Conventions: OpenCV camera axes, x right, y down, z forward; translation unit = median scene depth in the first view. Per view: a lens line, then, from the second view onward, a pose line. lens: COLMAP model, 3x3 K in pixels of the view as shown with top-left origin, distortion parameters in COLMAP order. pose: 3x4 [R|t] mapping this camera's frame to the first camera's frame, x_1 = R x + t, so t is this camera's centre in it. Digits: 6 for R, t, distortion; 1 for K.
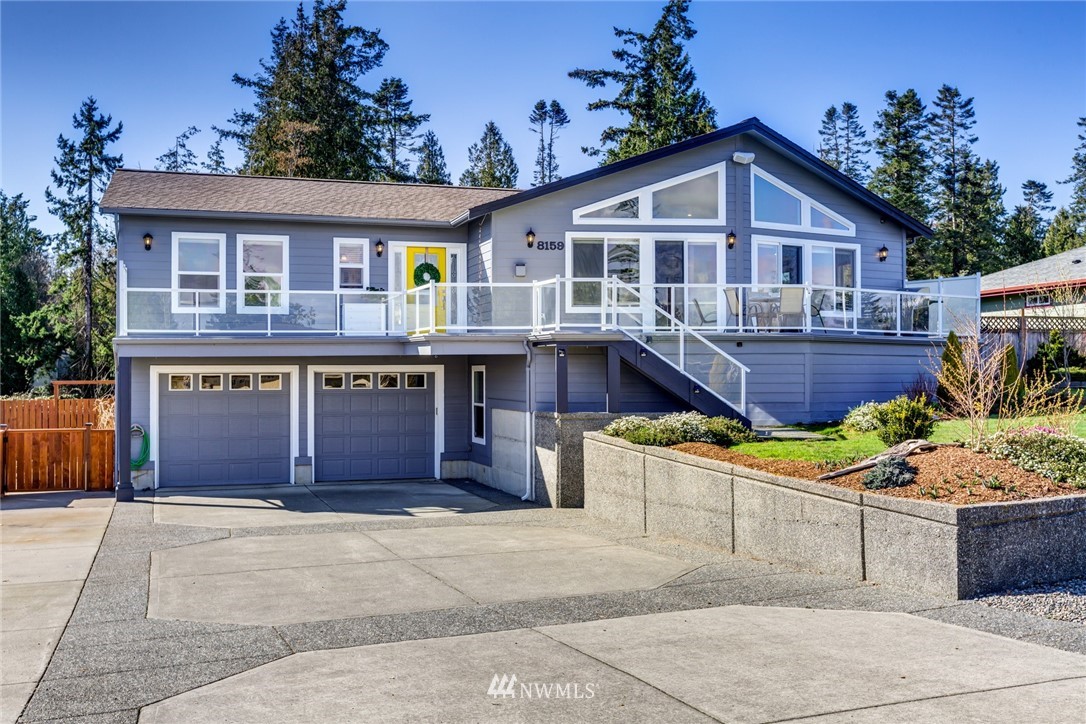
lens RADIAL K [[1042.9, 0, 534.7], [0, 1042.9, 356.4], [0, 0, 1]] dist [-0.010850, 0.000000]
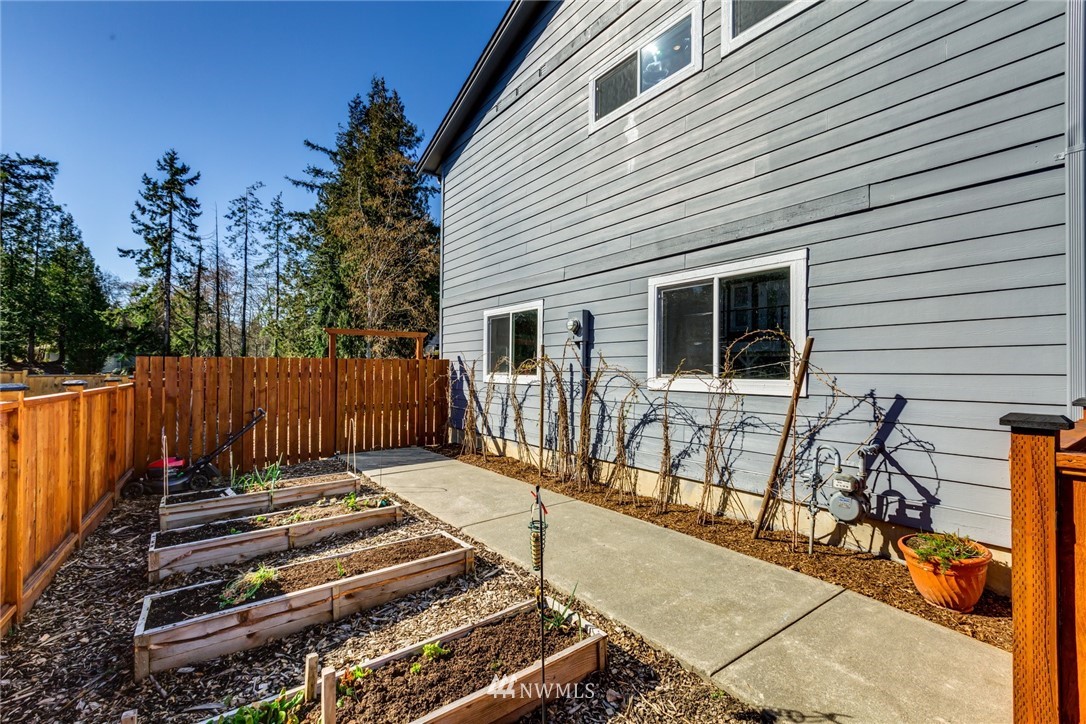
lens RADIAL K [[468.6, 0, 544.2], [0, 468.6, 361.8], [0, 0, 1]] dist [-0.011345, -0.000586]
pose [[0.943129, 0.012143, 0.332206, -0.550011], [-0.011609, 0.999926, -0.003592, 0.056495], [-0.332225, -0.000469, 0.943200, 0.904671]]
